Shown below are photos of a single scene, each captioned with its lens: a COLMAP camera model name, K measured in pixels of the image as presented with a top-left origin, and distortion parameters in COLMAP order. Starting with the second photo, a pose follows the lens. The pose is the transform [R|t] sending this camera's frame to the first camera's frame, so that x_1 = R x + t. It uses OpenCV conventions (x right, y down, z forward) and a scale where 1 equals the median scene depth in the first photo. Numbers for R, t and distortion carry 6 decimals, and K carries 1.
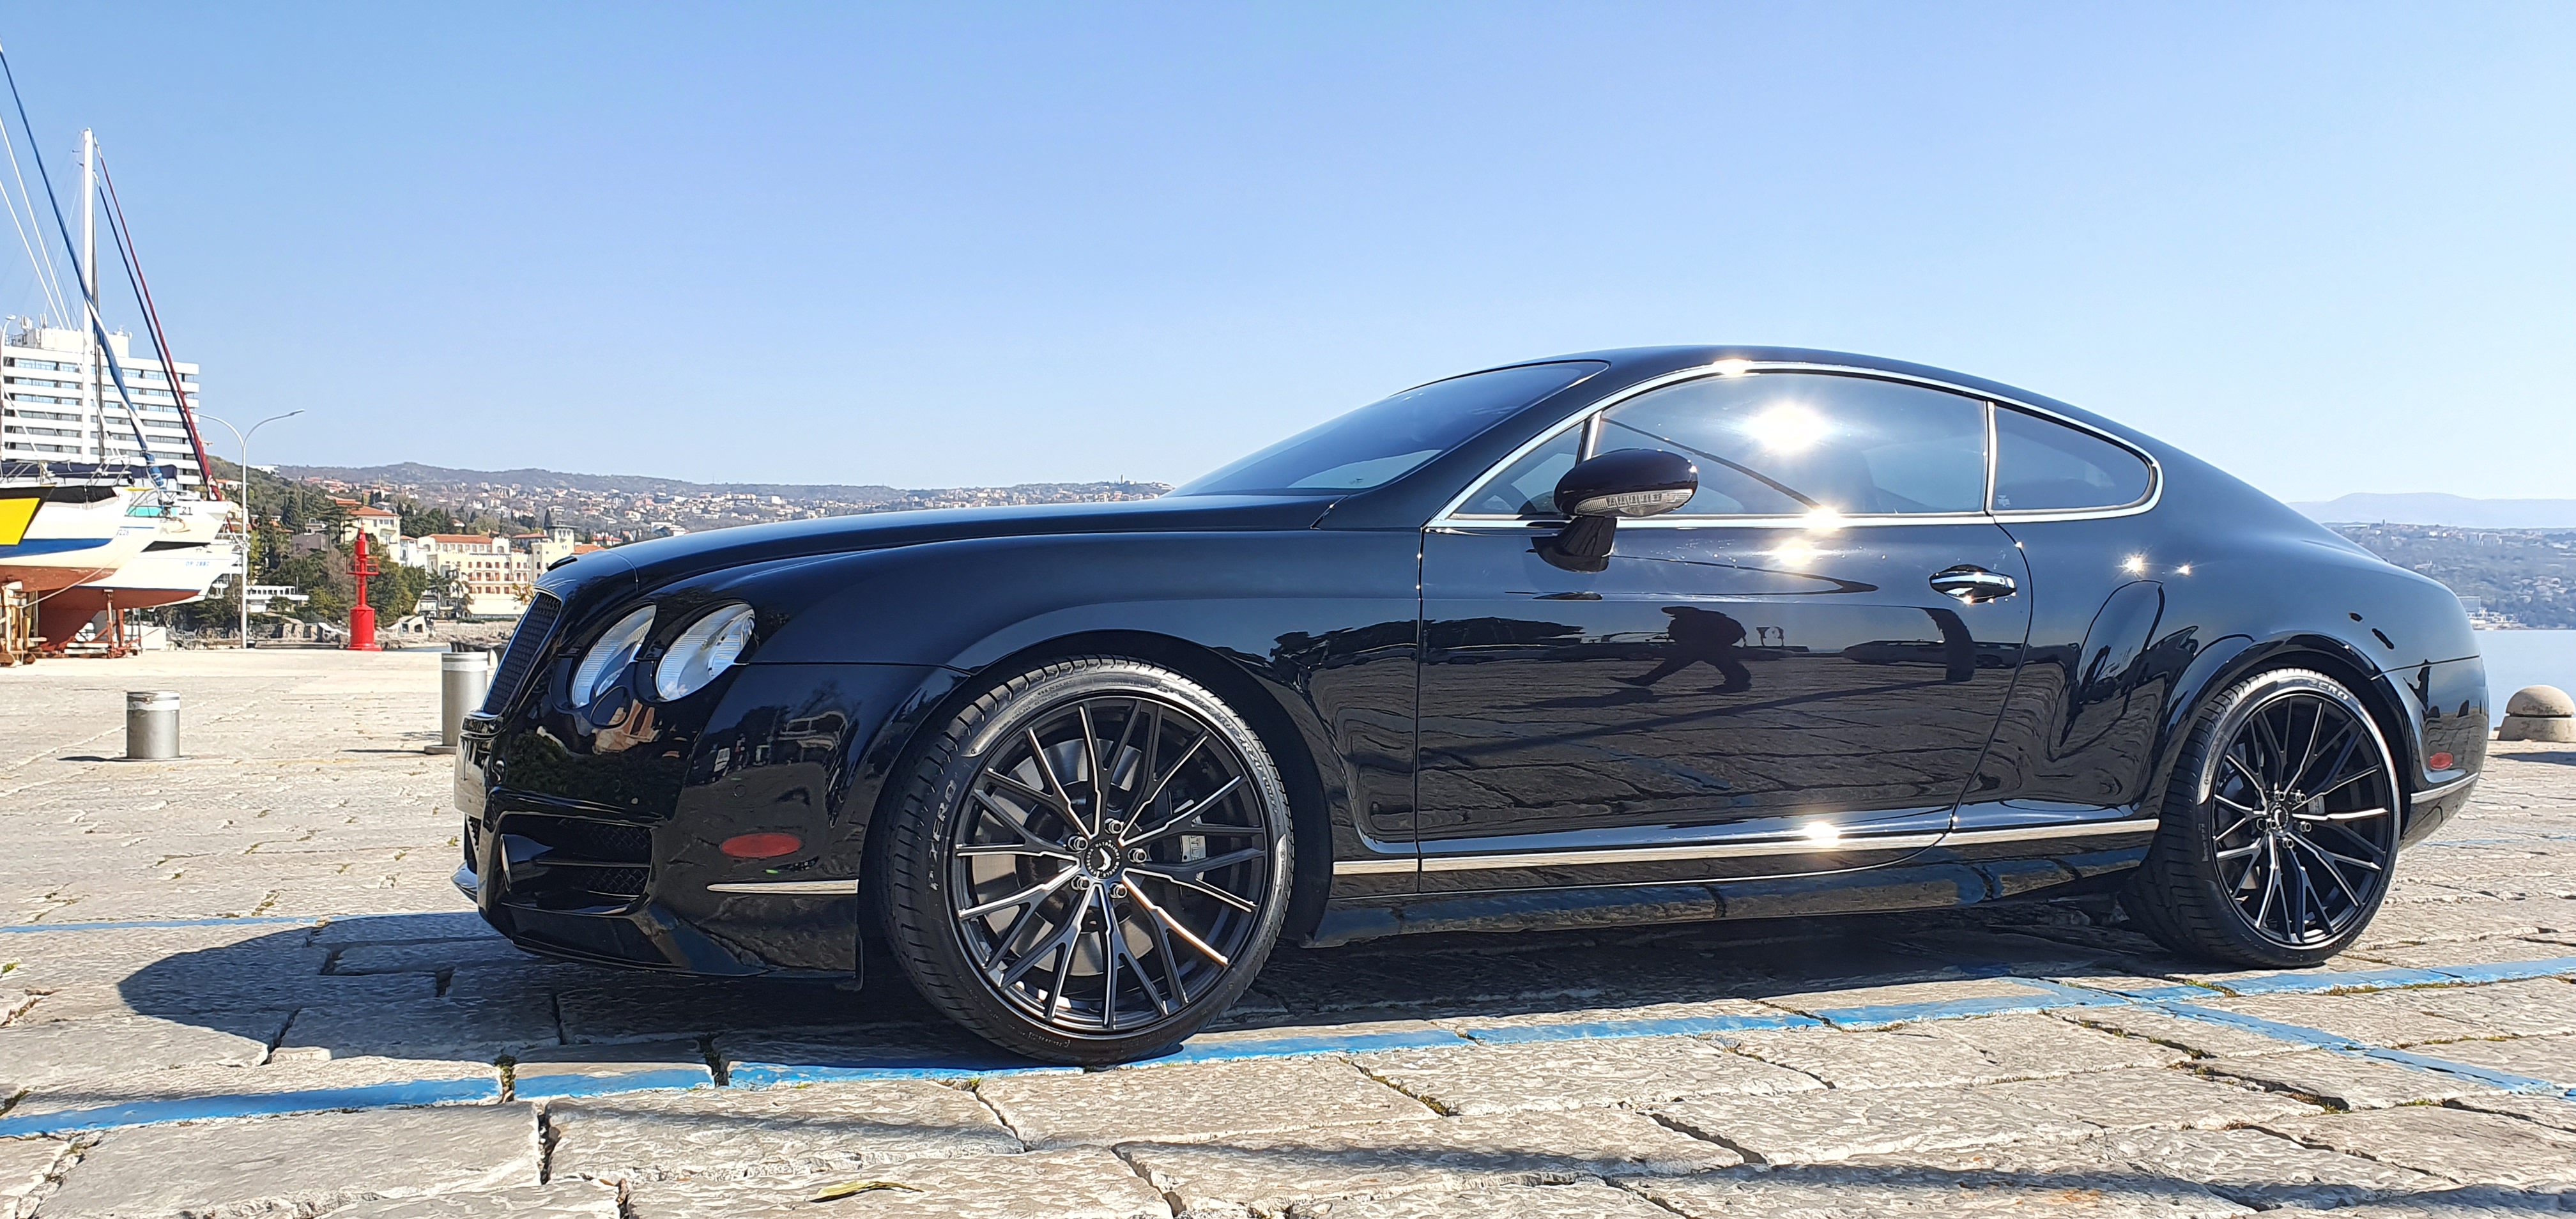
lens RADIAL K [[2018.0, 0, 1310.9], [0, 2018.0, 635.2], [0, 0, 1]] dist [0.034186, -0.036557]
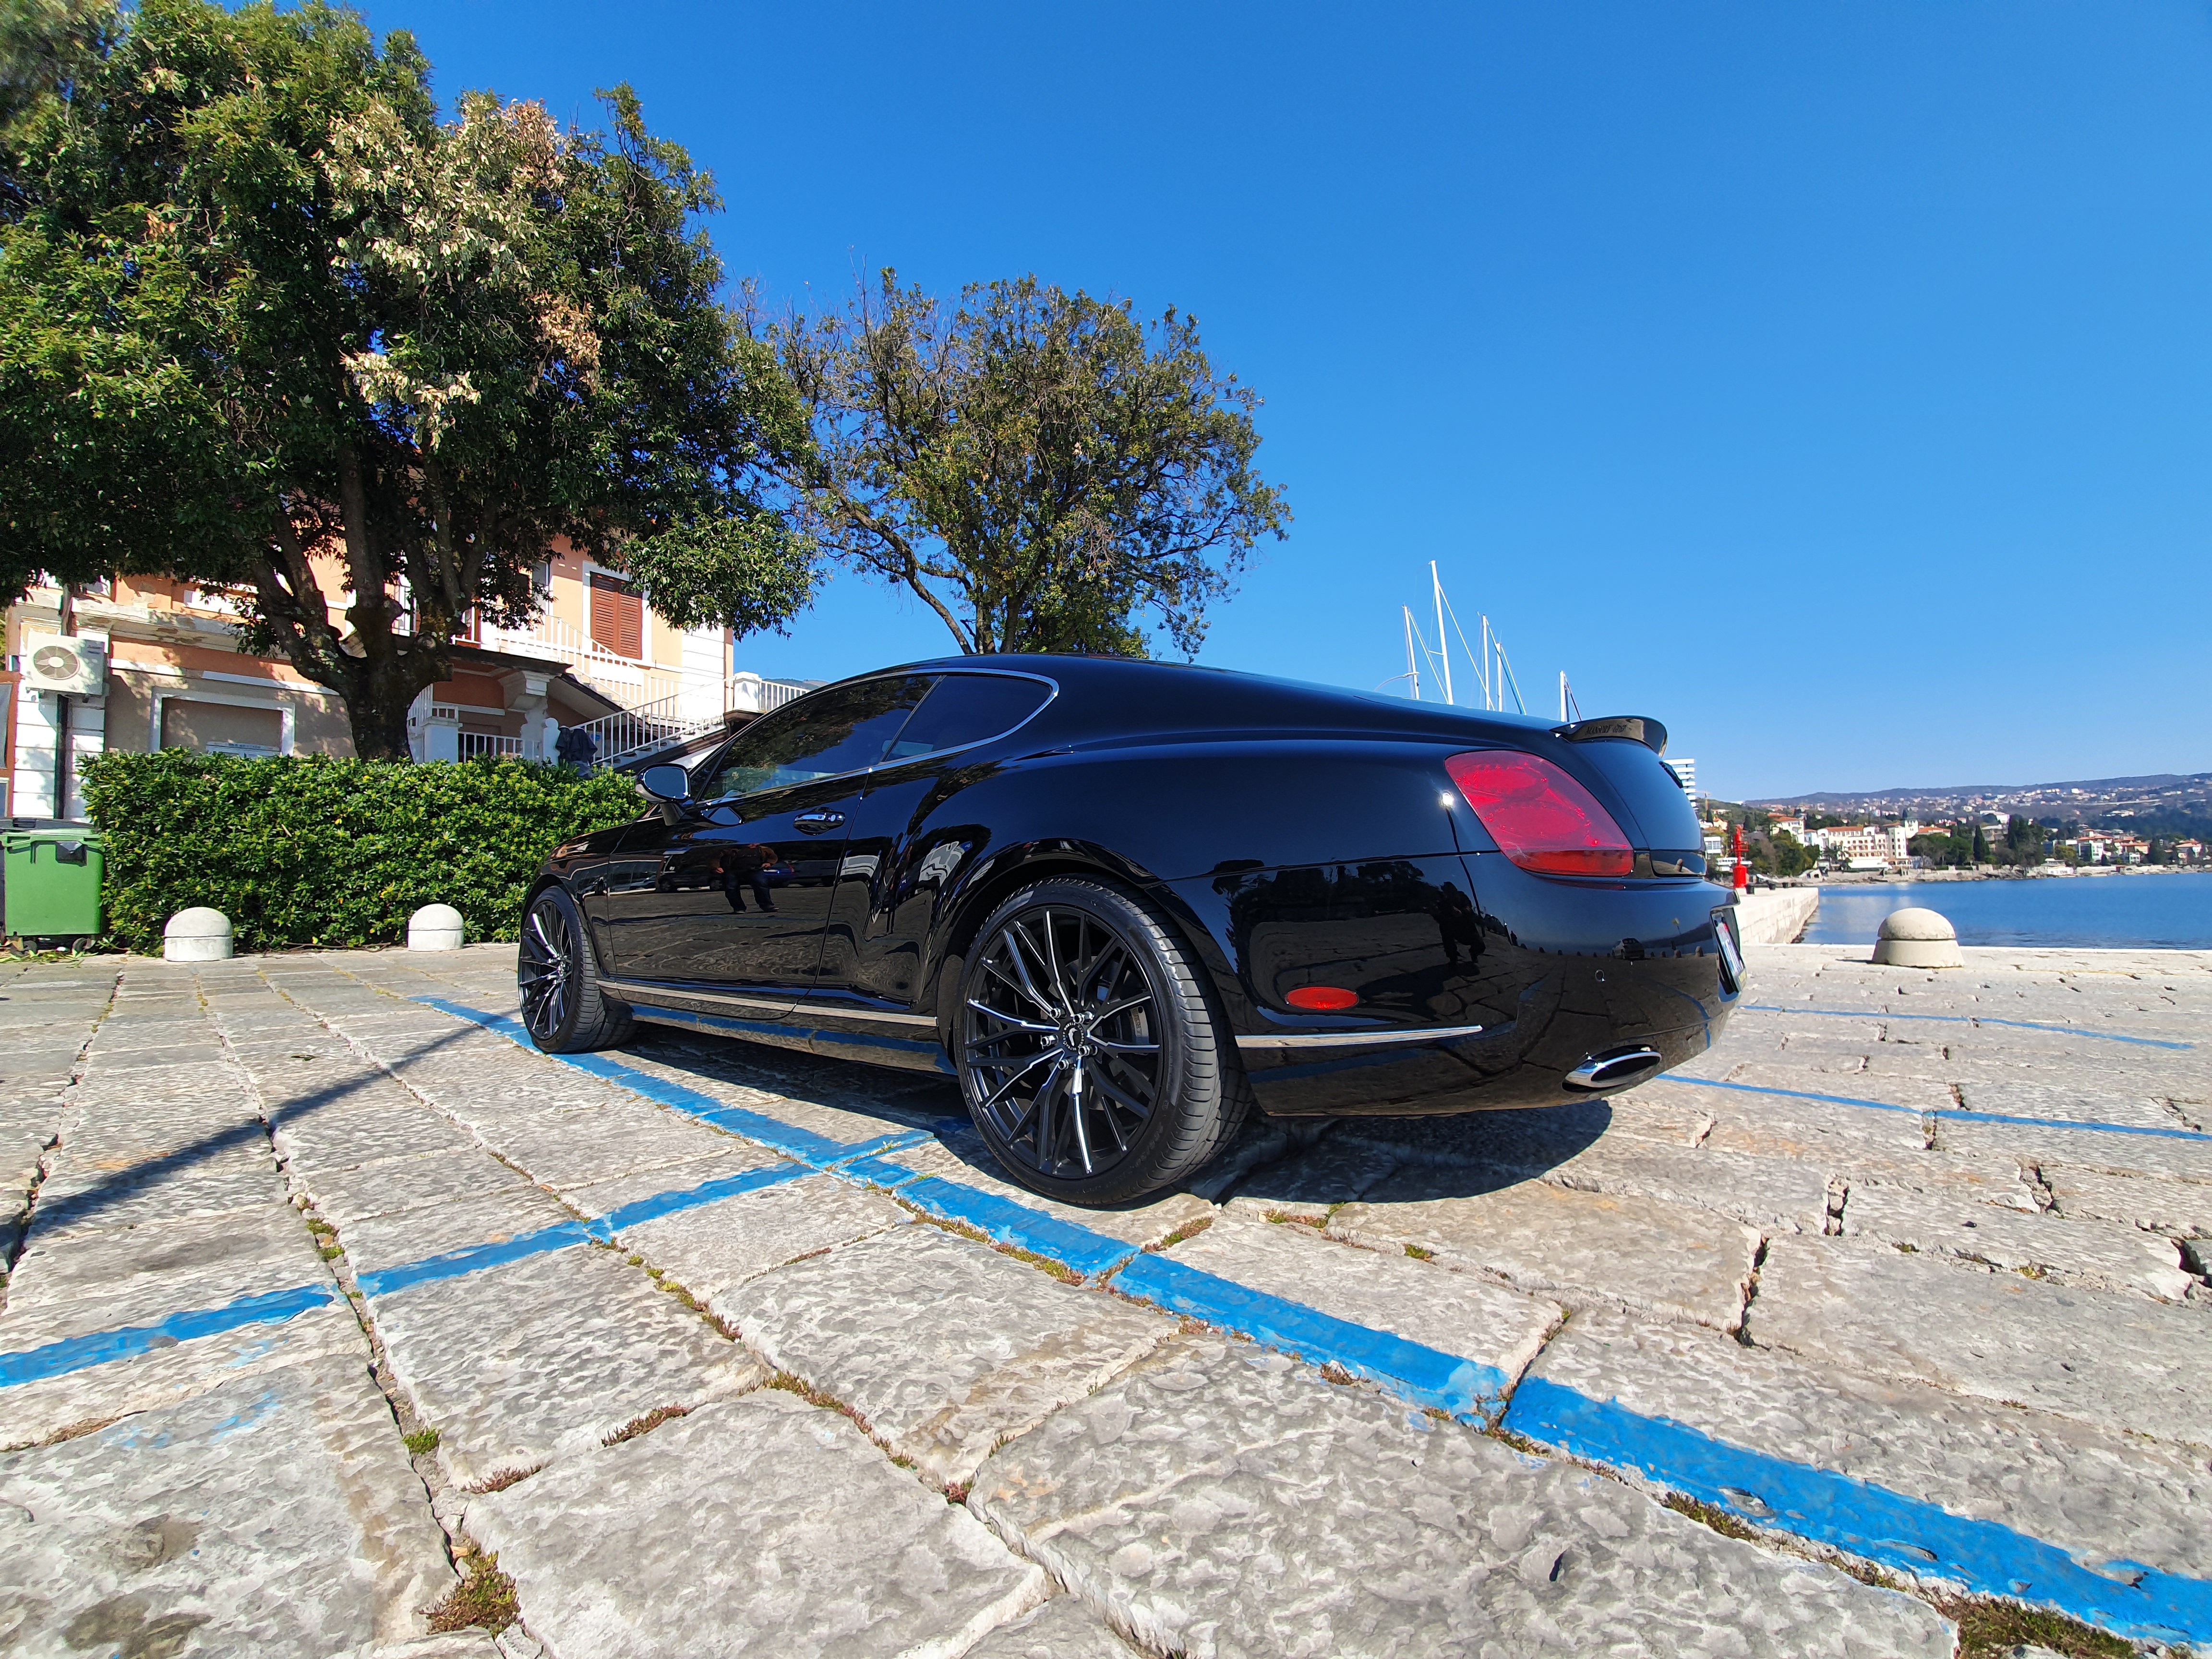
lens RADIAL K [[879.1, 0, 1115.7], [0, 879.1, 835.1], [0, 0, 1]] dist [0.002178, -0.011995]
pose [[0.450273, -0.065837, -0.890460, 0.902241], [0.017318, 0.997734, -0.065012, 0.025198], [0.892723, 0.013852, 0.450393, 0.877060]]
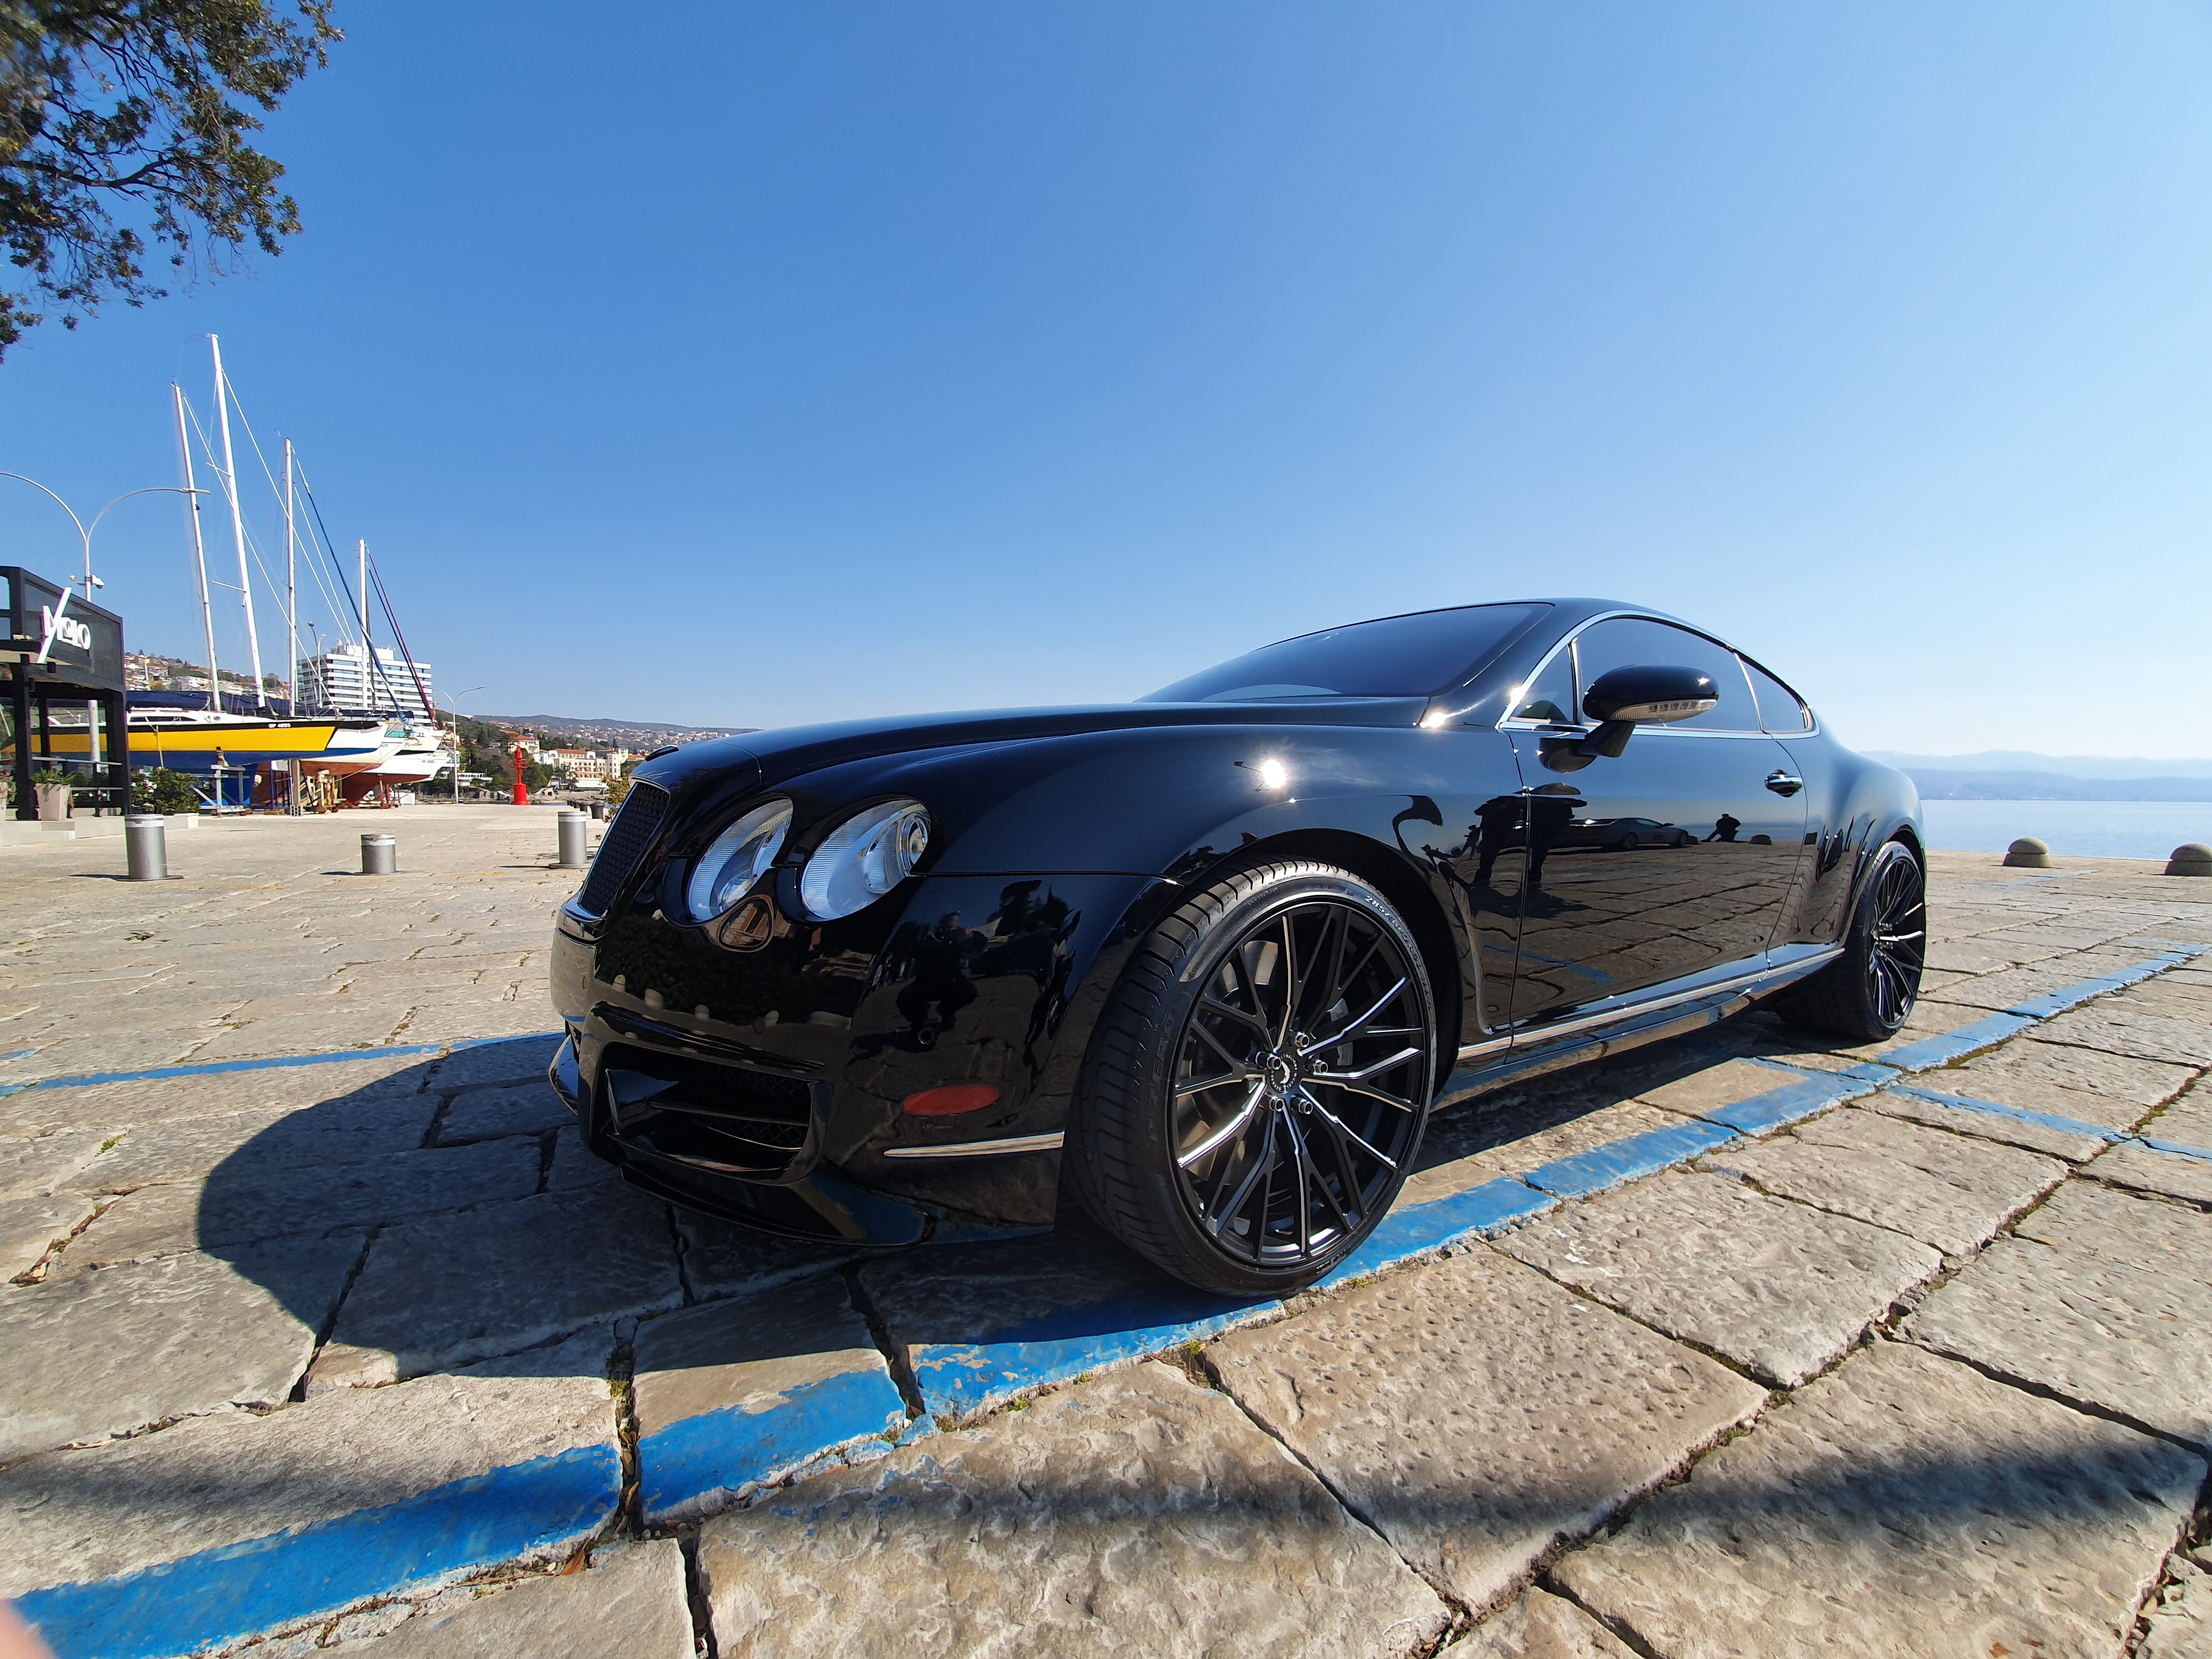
lens RADIAL K [[879.1, 0, 1120.0], [0, 879.1, 848.0], [0, 0, 1]] dist [0.002178, -0.011995]
pose [[0.987134, -0.005334, 0.159804, -0.192192], [-0.003631, 0.998438, 0.055756, -0.012896], [-0.159852, -0.055619, 0.985573, 0.477949]]
